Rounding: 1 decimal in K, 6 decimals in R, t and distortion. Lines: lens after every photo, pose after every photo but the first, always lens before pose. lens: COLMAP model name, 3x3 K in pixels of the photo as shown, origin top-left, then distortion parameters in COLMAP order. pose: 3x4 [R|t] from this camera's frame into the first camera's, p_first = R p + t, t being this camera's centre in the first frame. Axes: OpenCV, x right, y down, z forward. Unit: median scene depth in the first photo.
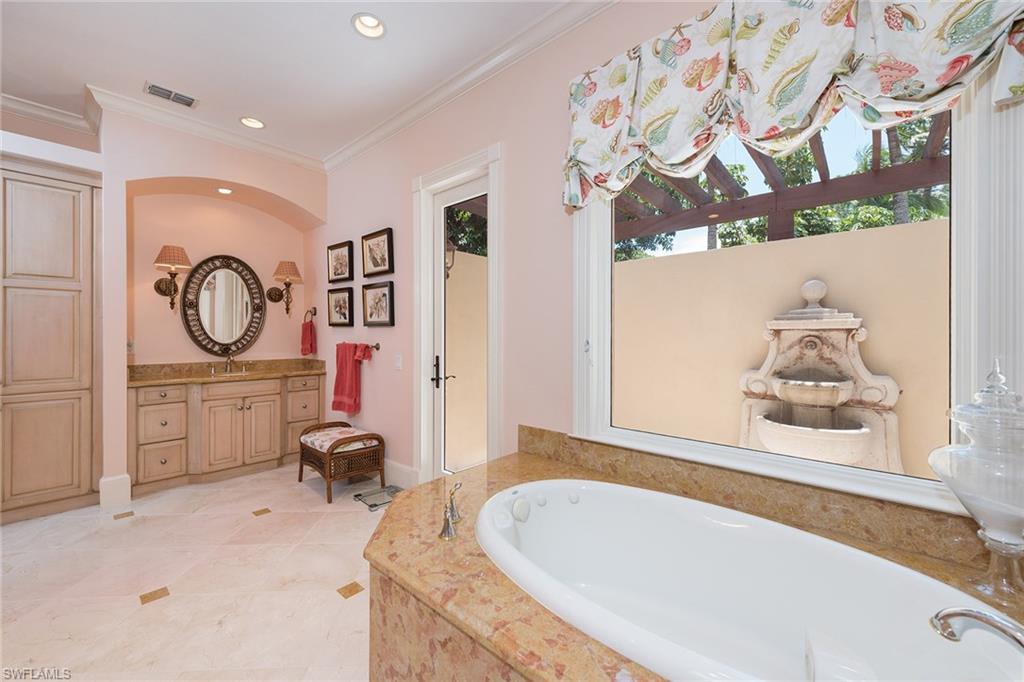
lens RADIAL K [[397.3, 0, 512.3], [0, 397.3, 334.4], [0, 0, 1]] dist [-0.009212, 0.000358]
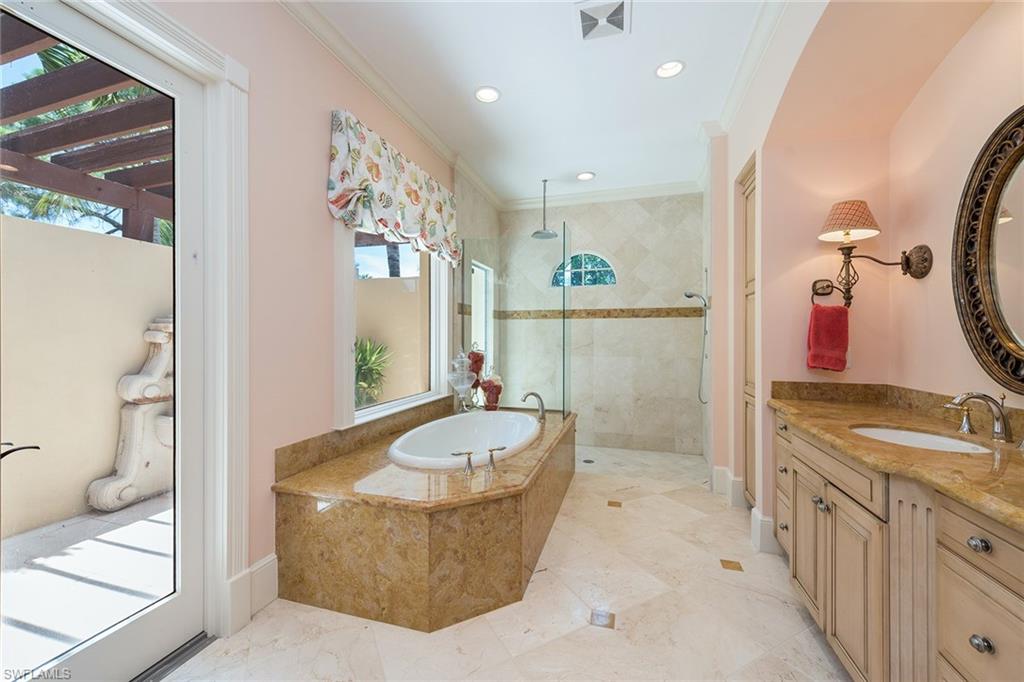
lens RADIAL K [[397.3, 0, 512.3], [0, 397.3, 334.4], [0, 0, 1]] dist [-0.009212, 0.000358]
pose [[-0.418538, 0.007272, 0.908170, -1.067218], [0.004561, 0.999972, -0.005906, 0.000713], [-0.908188, 0.001670, -0.418560, 1.045761]]
